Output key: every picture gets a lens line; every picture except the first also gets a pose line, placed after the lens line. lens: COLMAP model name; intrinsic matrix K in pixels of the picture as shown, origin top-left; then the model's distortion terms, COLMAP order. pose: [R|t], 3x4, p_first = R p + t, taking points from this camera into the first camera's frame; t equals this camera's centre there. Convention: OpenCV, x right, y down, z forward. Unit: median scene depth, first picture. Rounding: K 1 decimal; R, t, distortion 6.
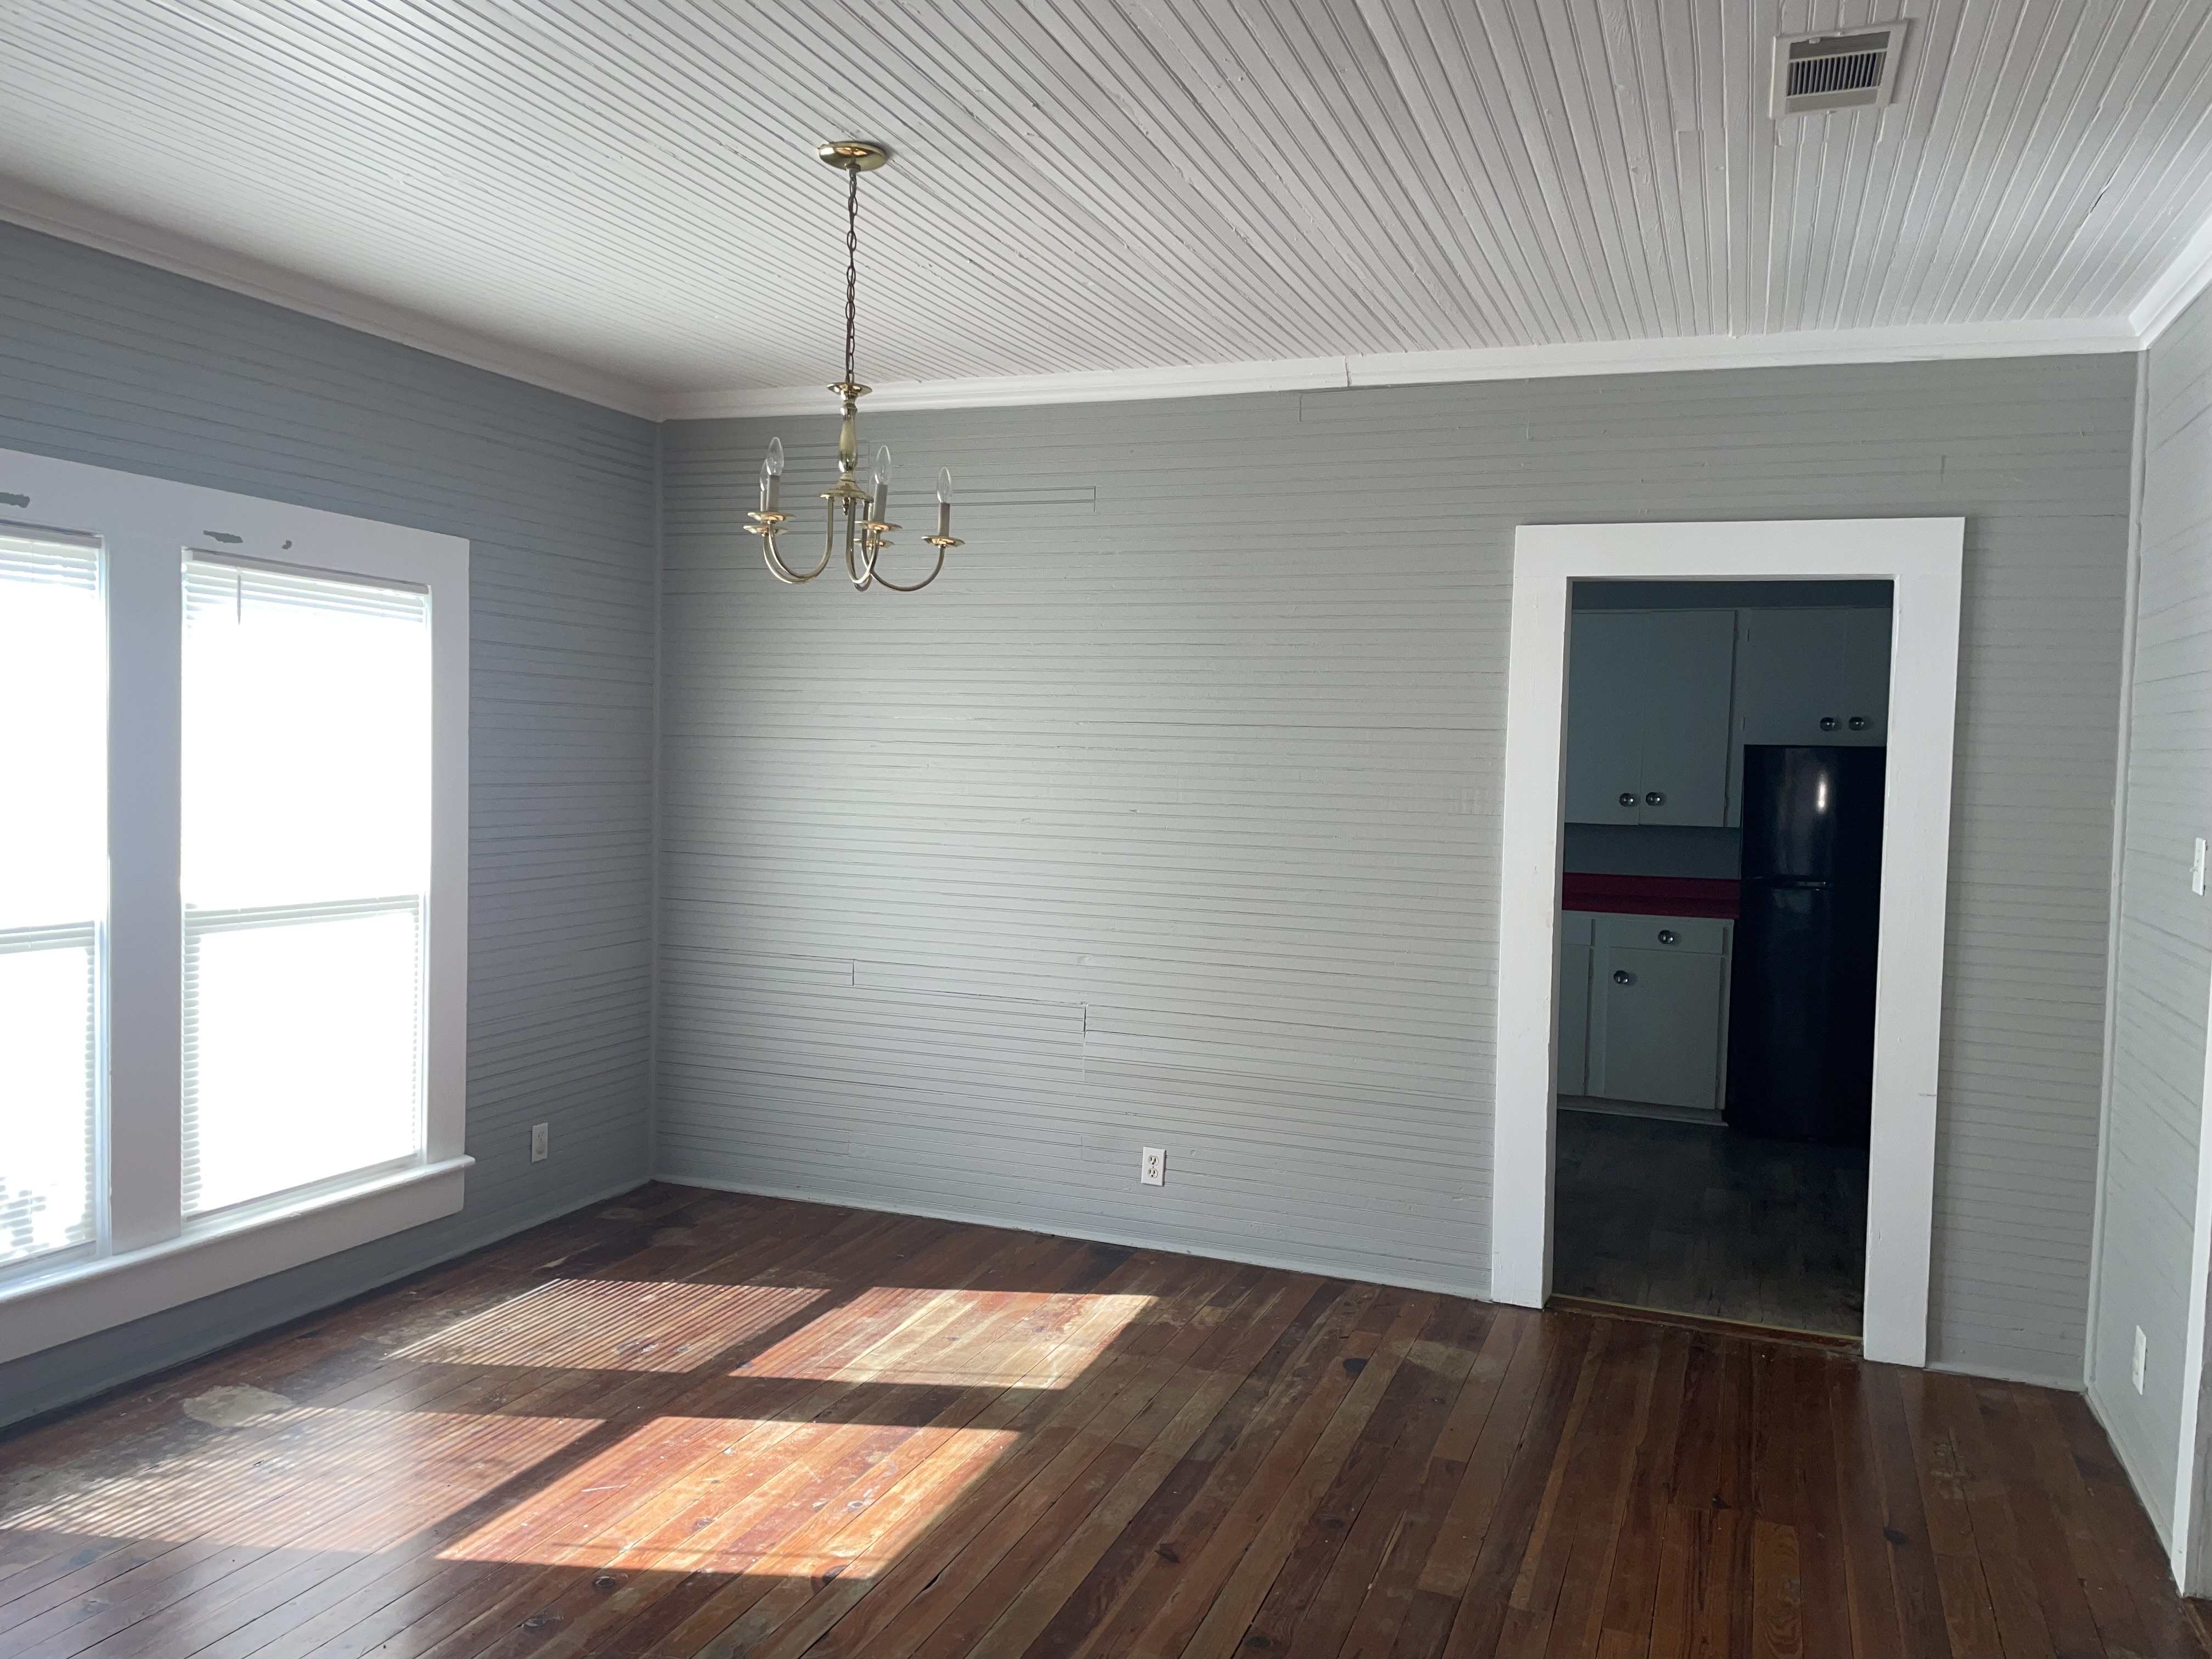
lens RADIAL K [[1689.7, 0, 1103.7], [0, 1689.7, 843.9], [0, 0, 1]] dist [0.039380, -0.022747]
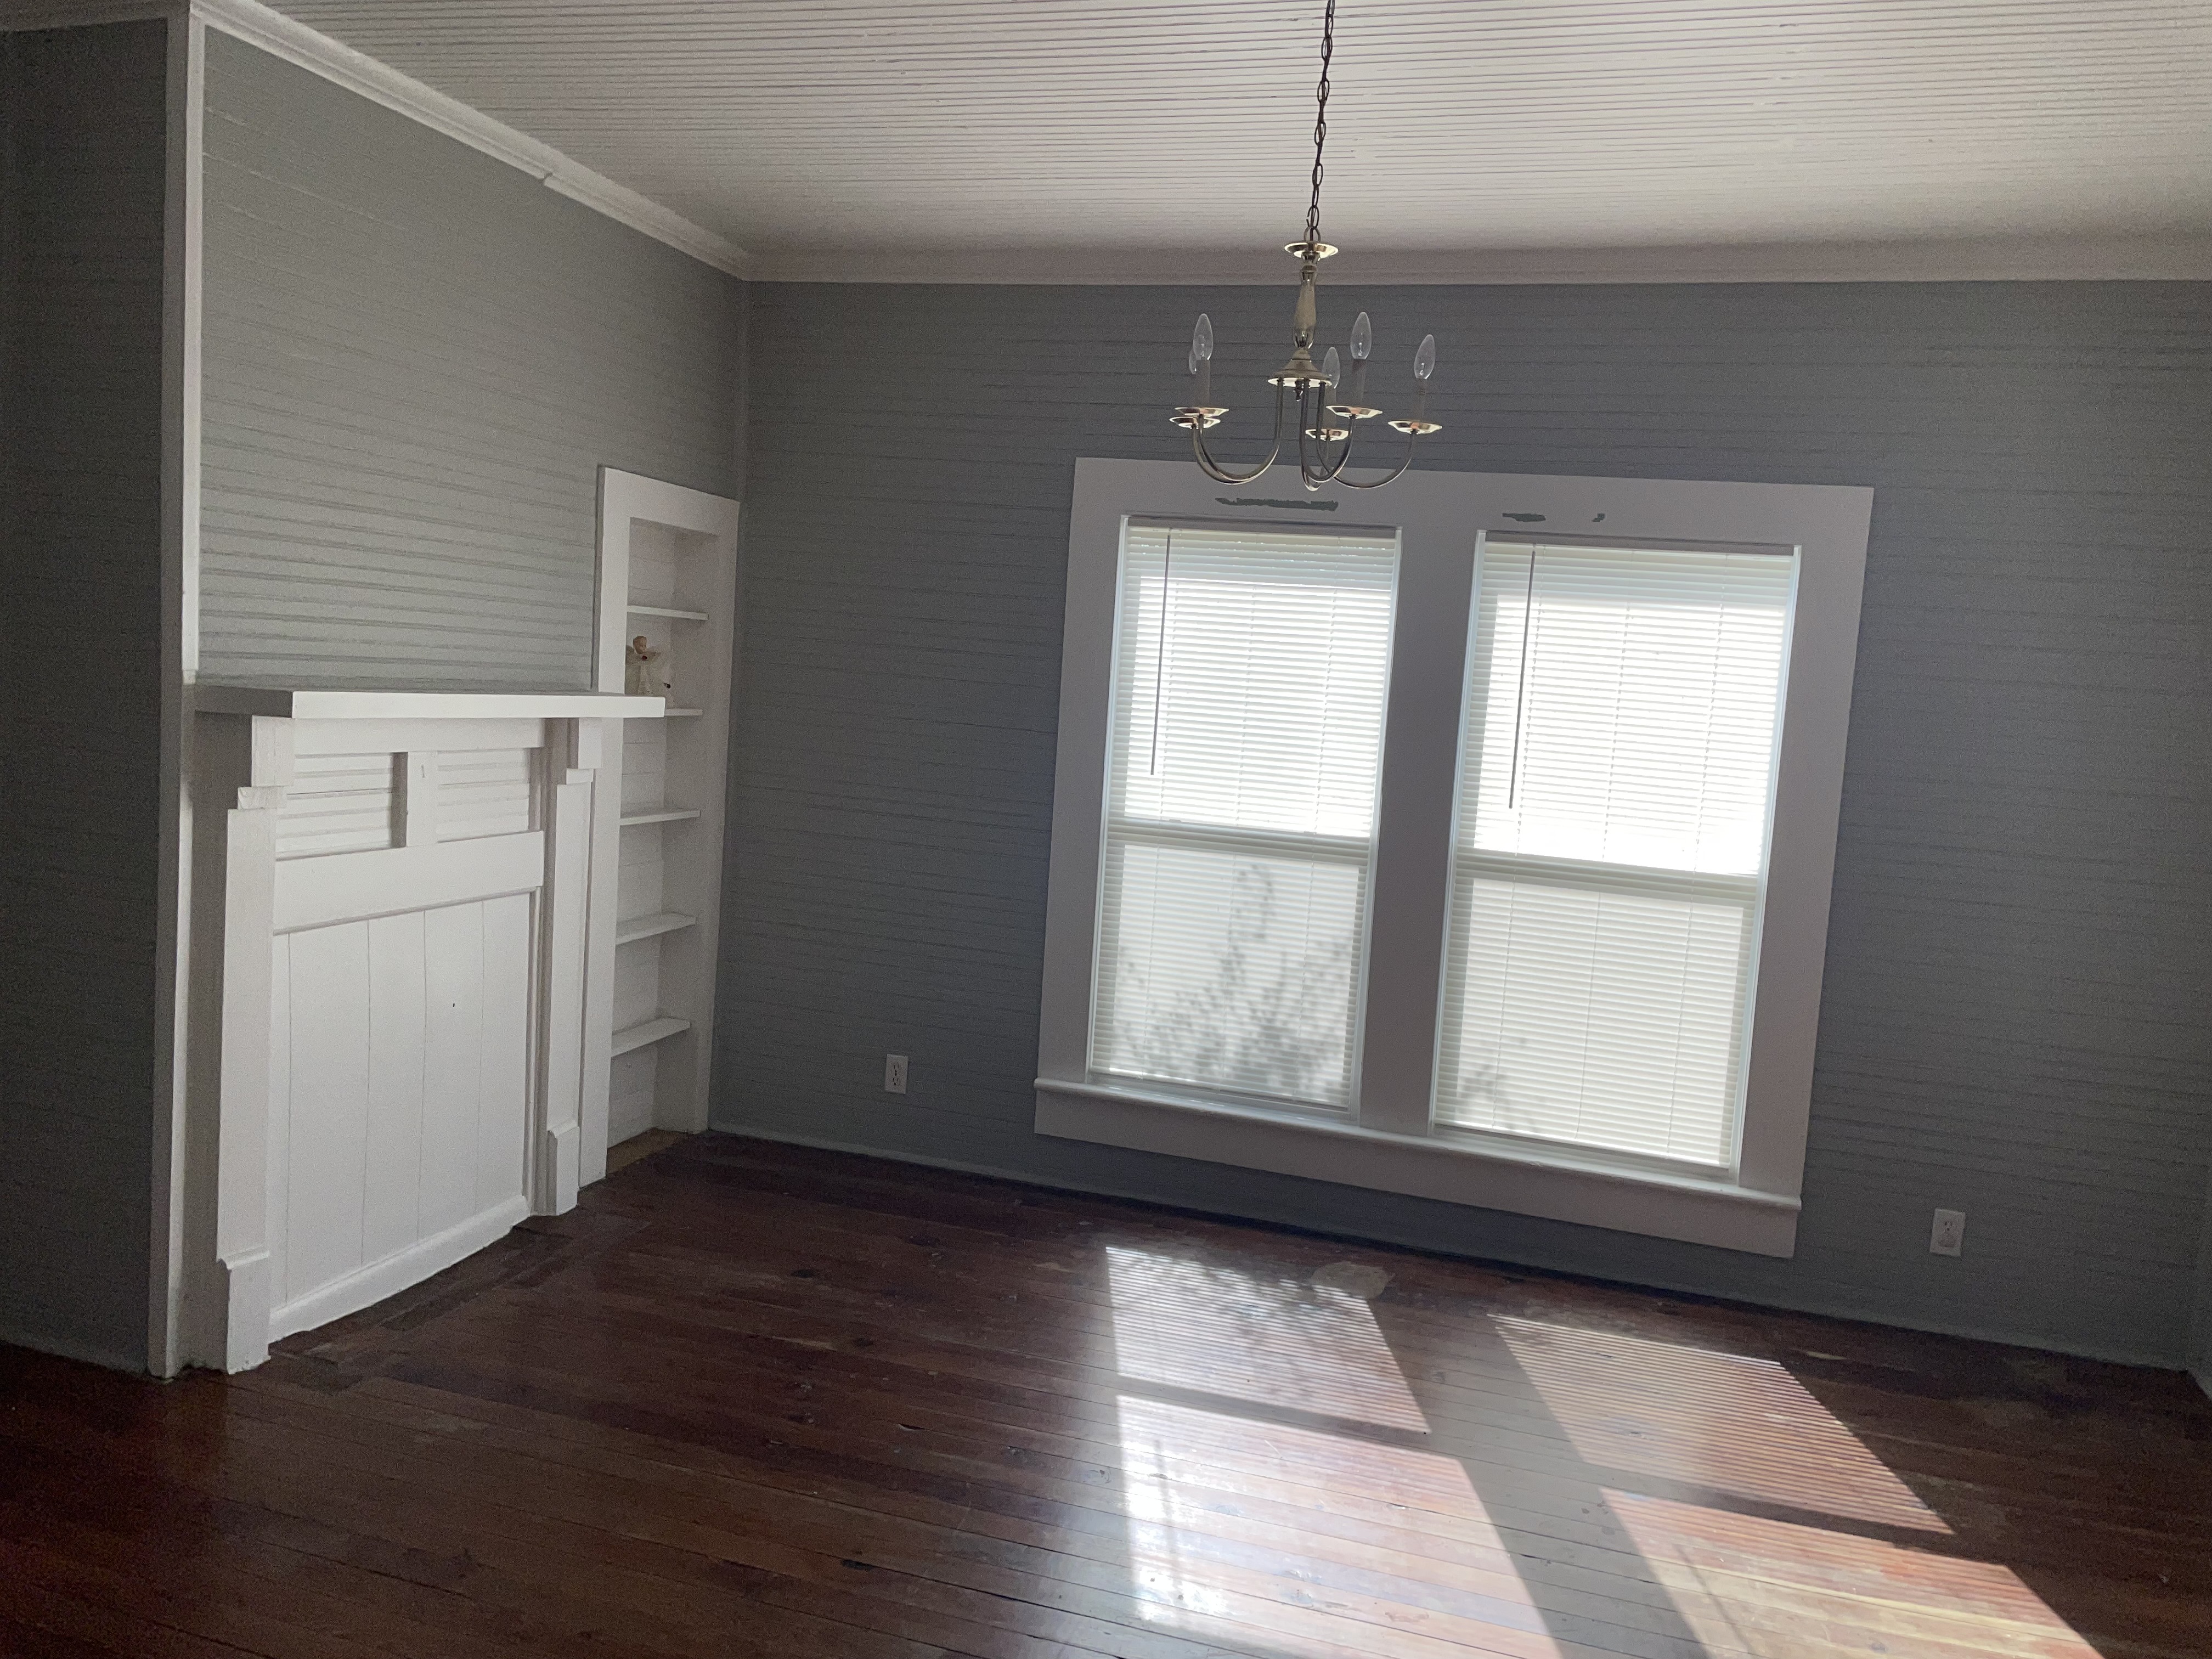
lens RADIAL K [[1689.7, 0, 1109.3], [0, 1689.7, 810.4], [0, 0, 1]] dist [0.039380, -0.022747]
pose [[0.068196, 0.062528, -0.995711, 0.503082], [-0.122168, 0.991046, 0.053868, -0.018848], [0.990164, 0.117971, 0.075225, 0.618546]]
